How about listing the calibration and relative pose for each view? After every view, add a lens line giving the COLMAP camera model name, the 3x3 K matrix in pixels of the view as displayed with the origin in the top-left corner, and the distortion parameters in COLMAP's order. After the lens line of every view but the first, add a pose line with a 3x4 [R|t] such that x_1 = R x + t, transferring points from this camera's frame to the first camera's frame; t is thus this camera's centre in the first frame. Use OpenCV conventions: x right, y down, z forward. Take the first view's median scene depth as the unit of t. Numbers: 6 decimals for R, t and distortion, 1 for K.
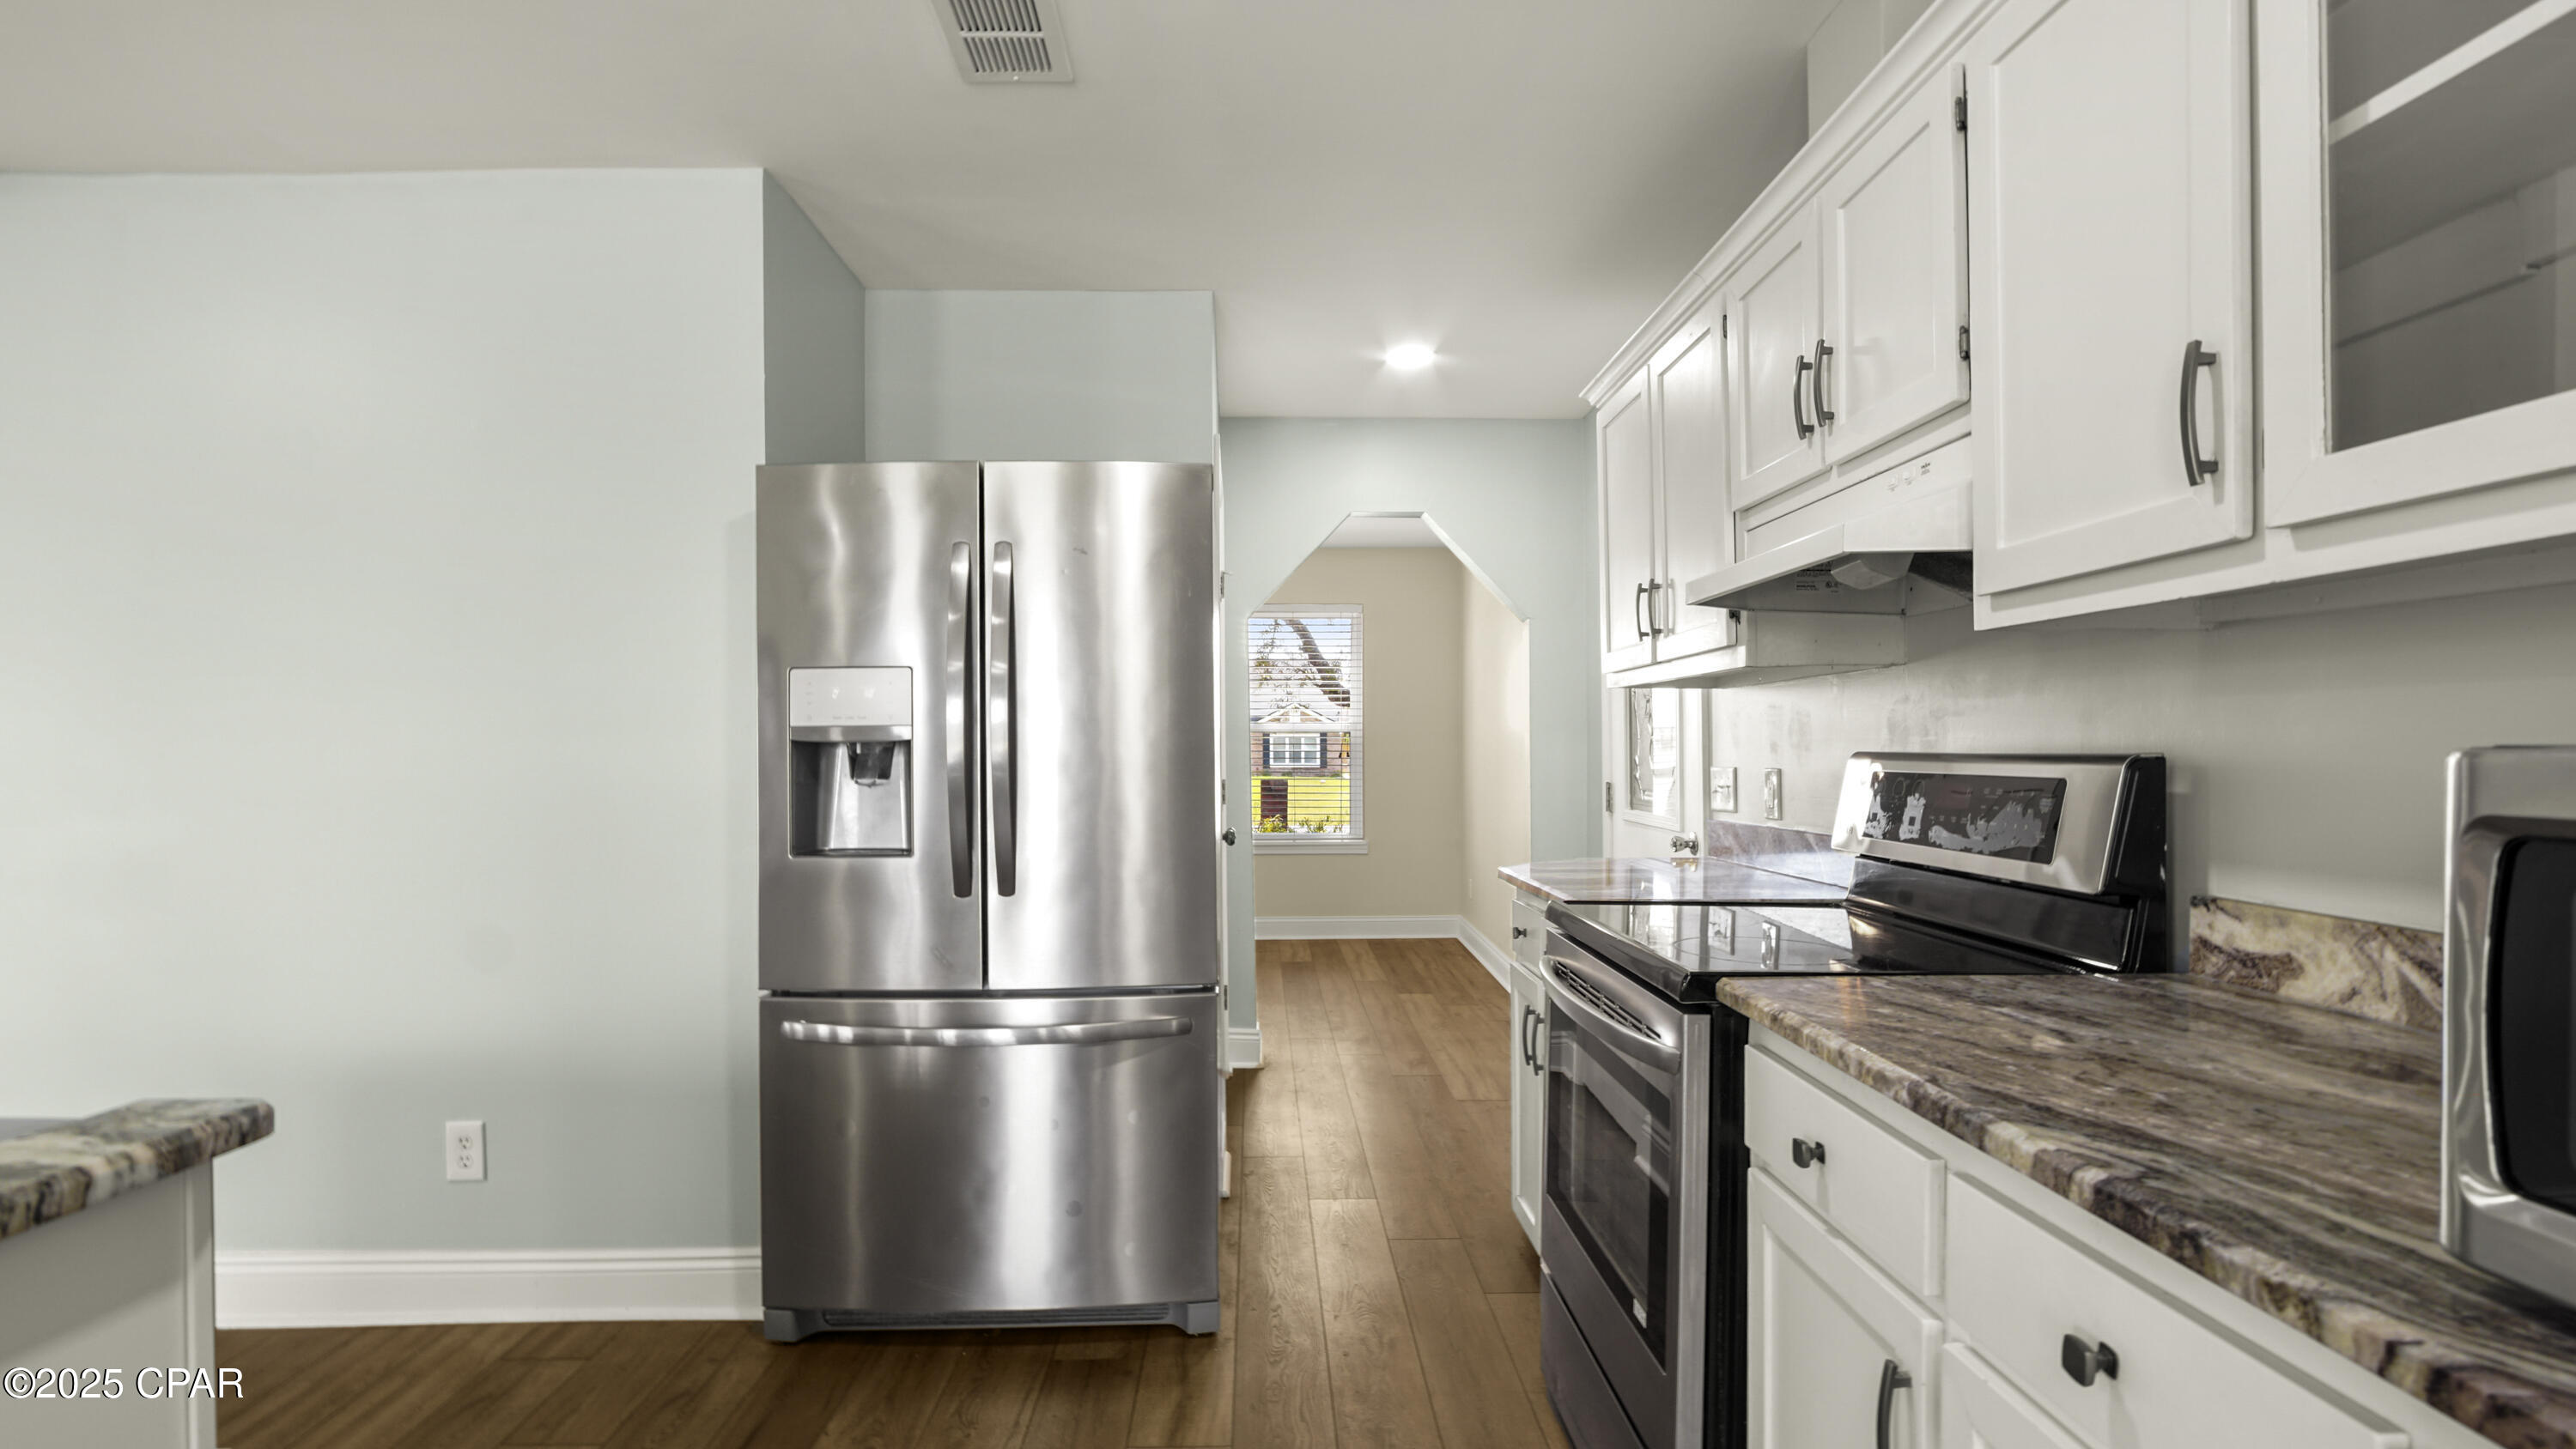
lens RADIAL K [[1276.5, 0, 1280.5], [0, 1276.5, 748.5], [0, 0, 1]] dist [-0.013364, 0.002796]
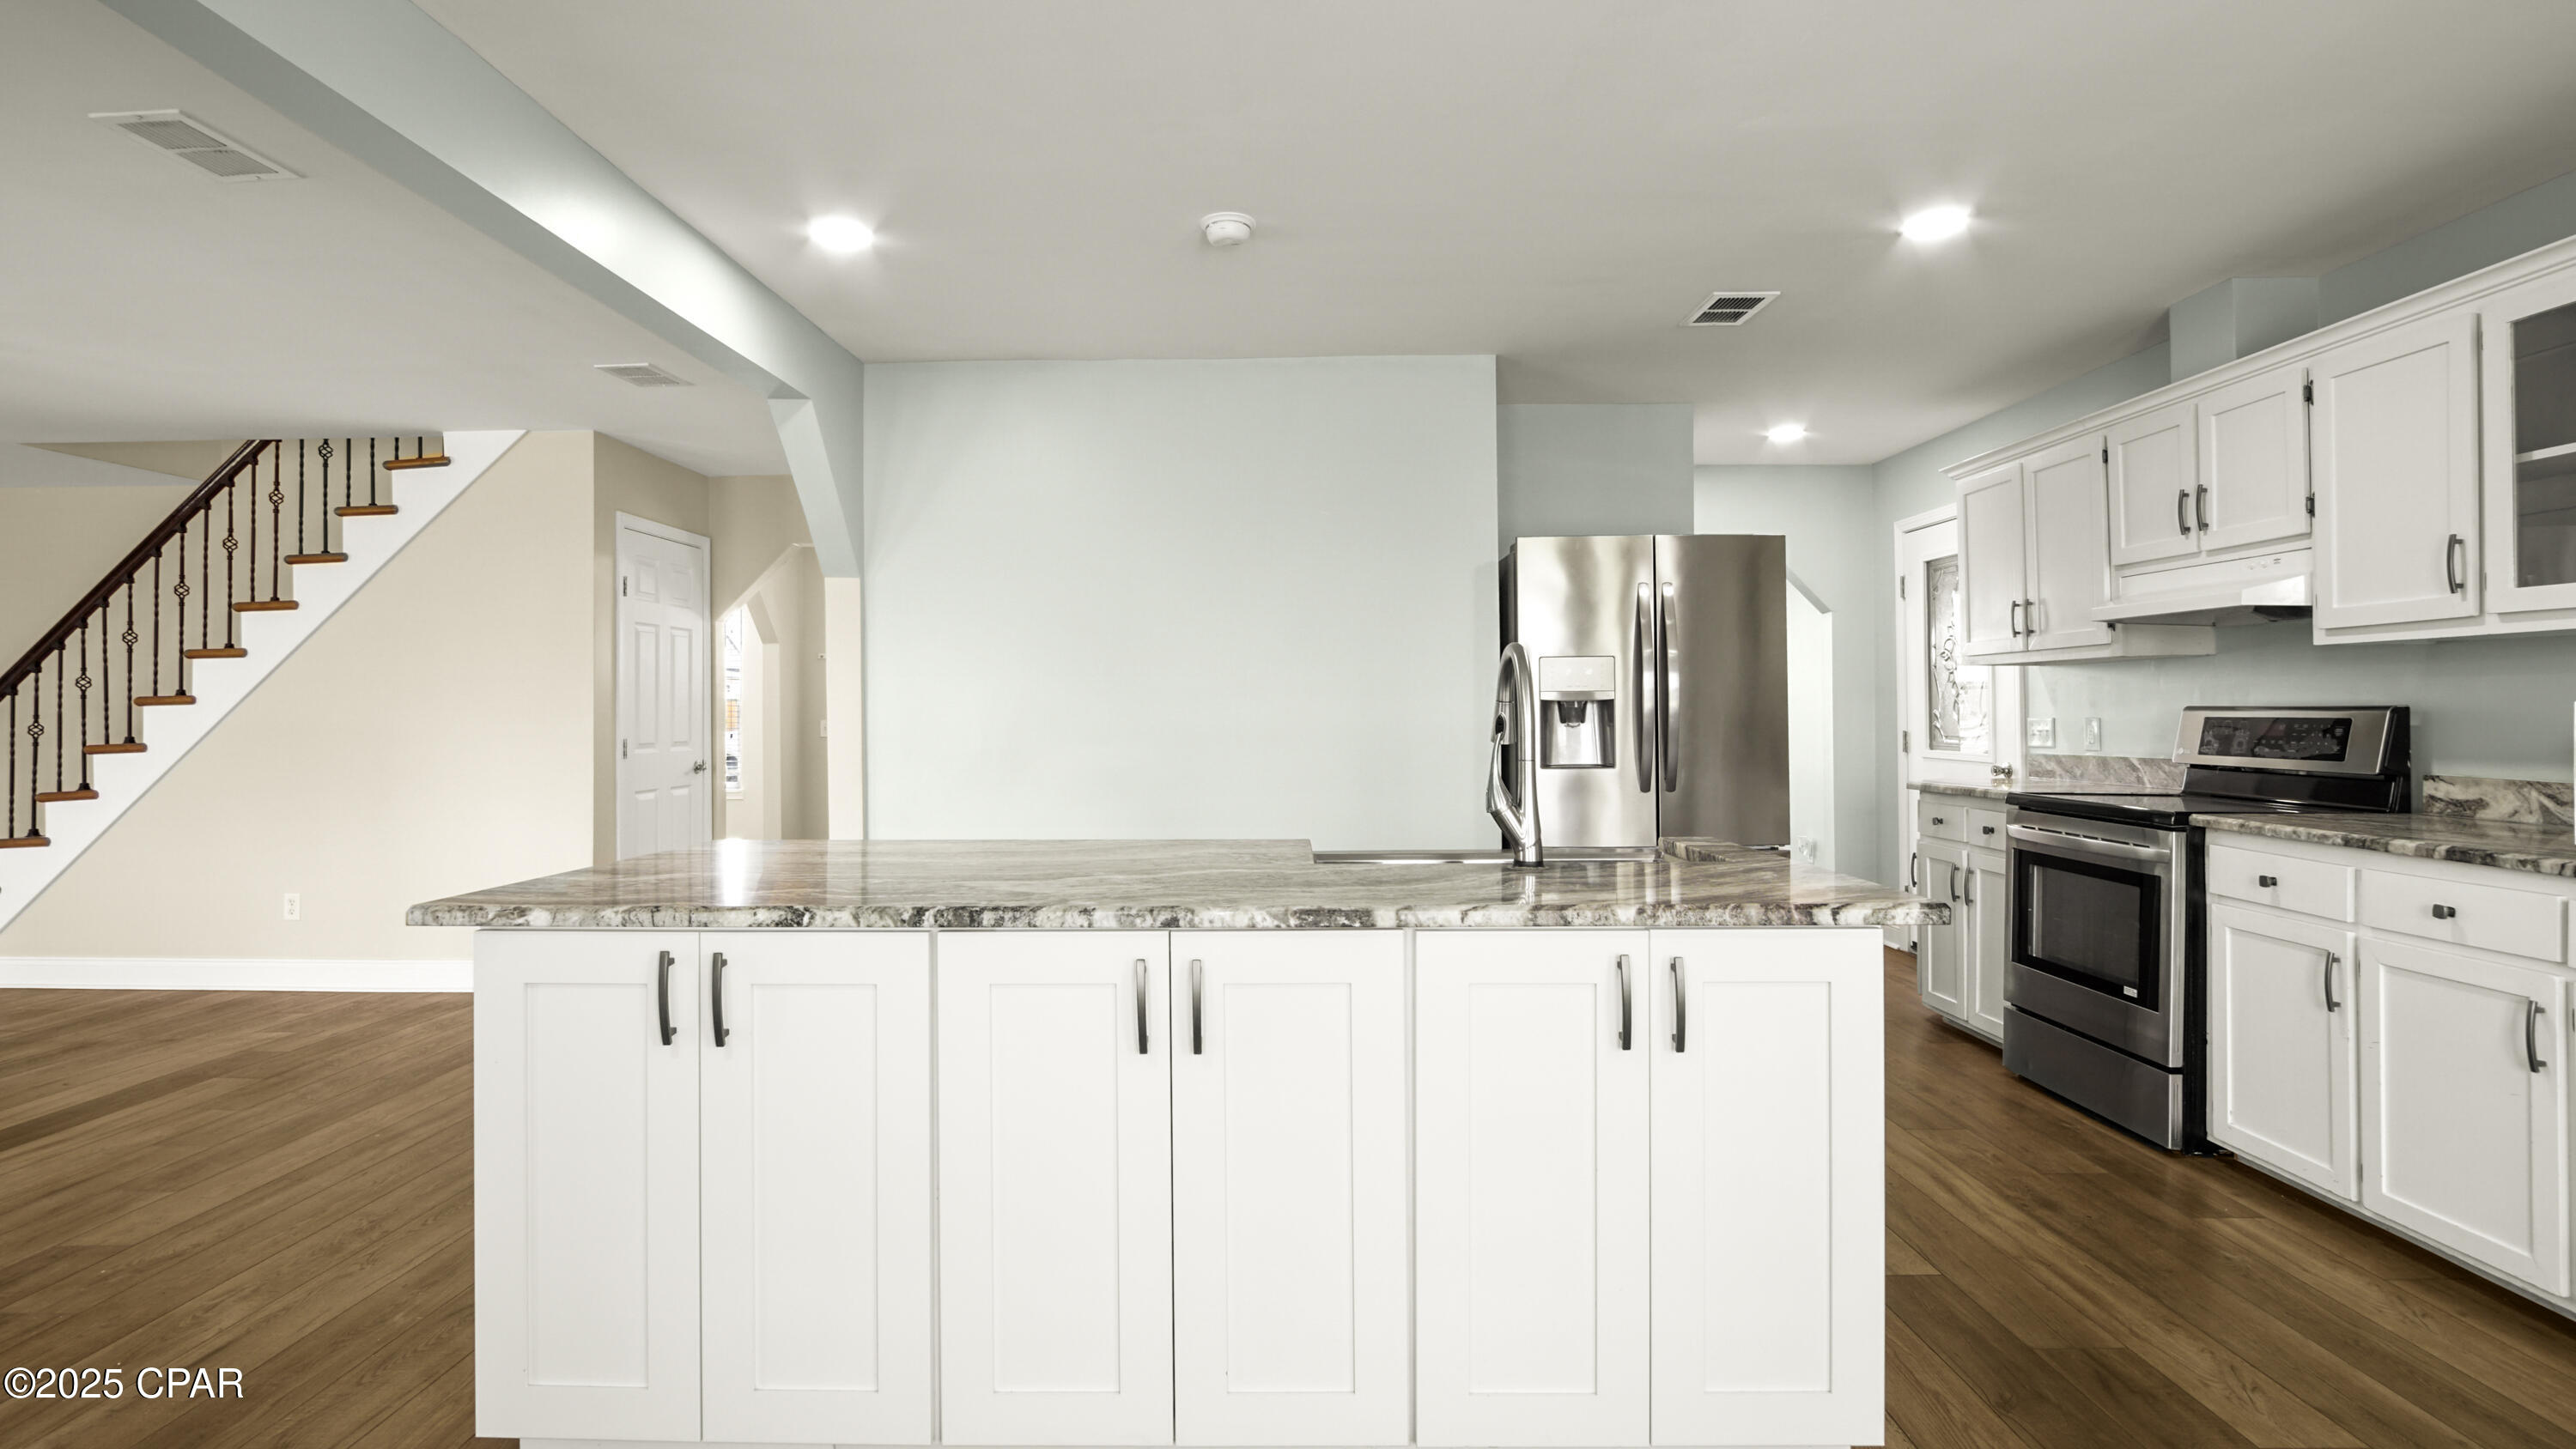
lens RADIAL K [[1276.5, 0, 1241.1], [0, 1276.5, 704.3], [0, 0, 1]] dist [-0.013364, 0.002796]
pose [[0.999281, -0.001430, -0.037895, -1.096238], [0.001268, 0.999990, -0.004309, 0.008600], [0.037901, 0.004258, 0.999272, -1.093903]]
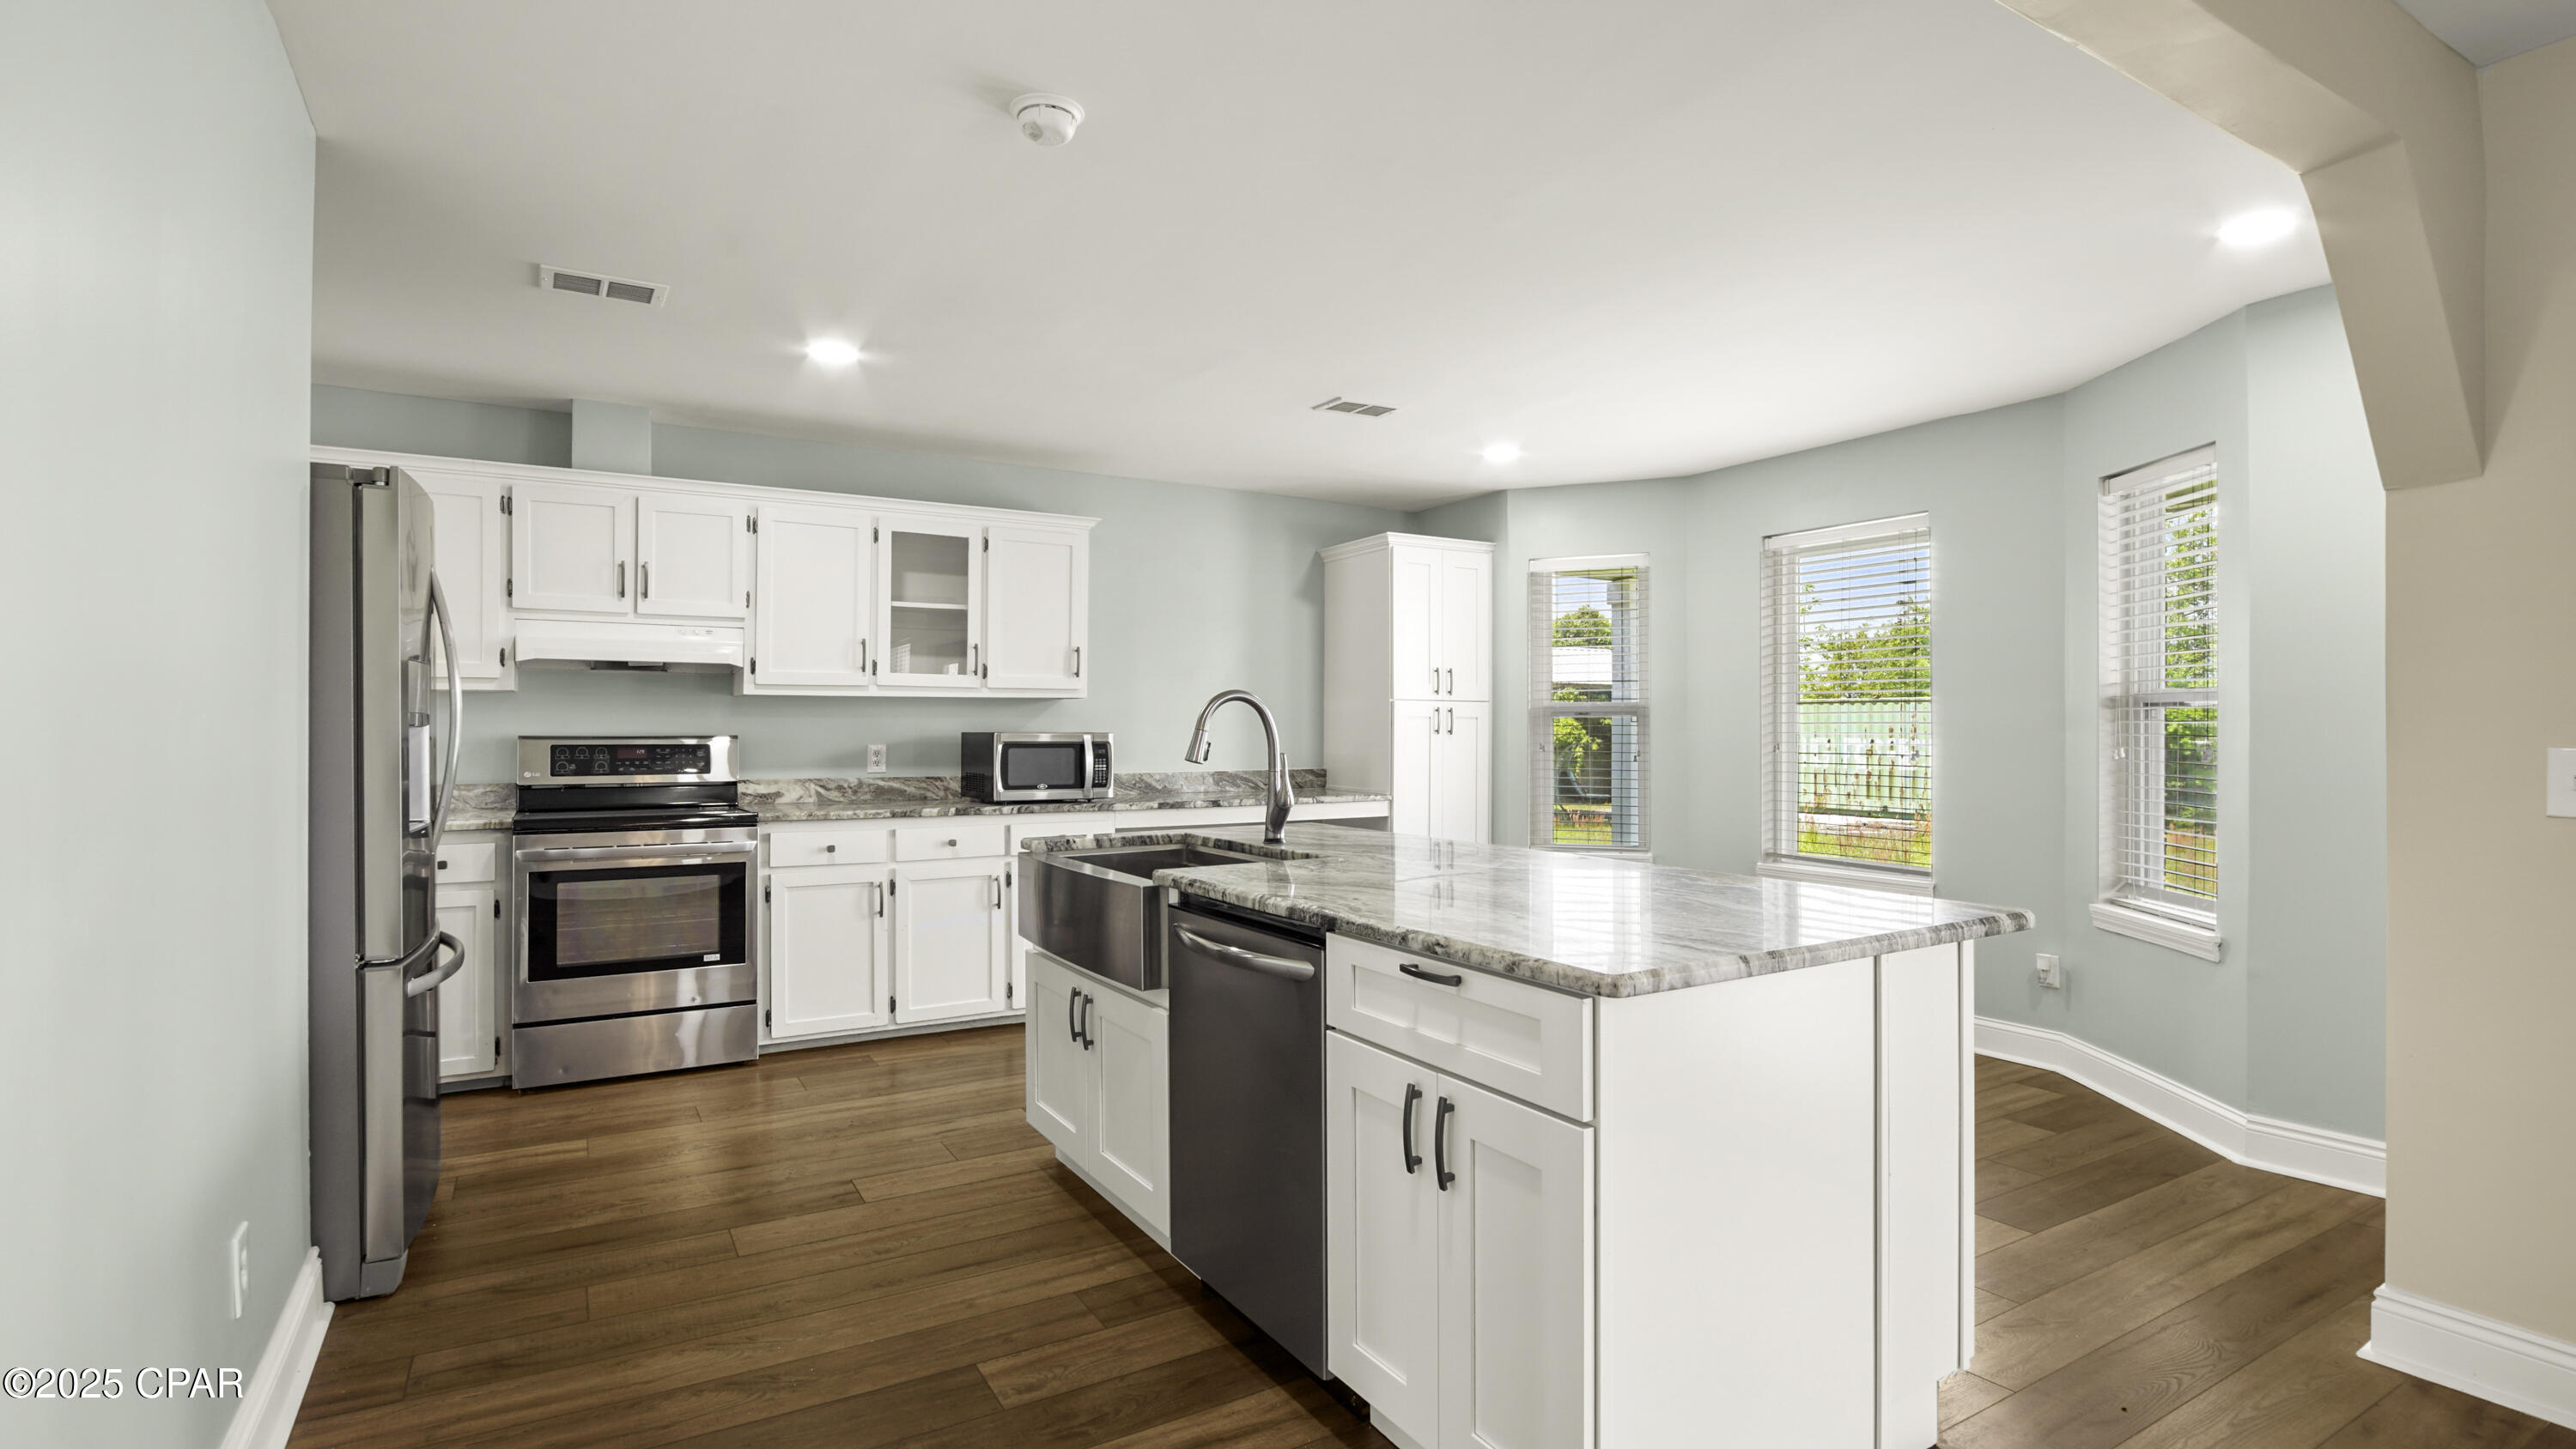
lens RADIAL K [[1196.8, 0, 1285.7], [0, 1196.8, 732.1], [0, 0, 1]] dist [-0.016885, 0.001234]
pose [[-0.515480, 0.003829, 0.856893, -2.534024], [0.002296, 0.999993, -0.003087, 0.007712], [-0.856898, 0.000376, -0.515485, 1.354147]]
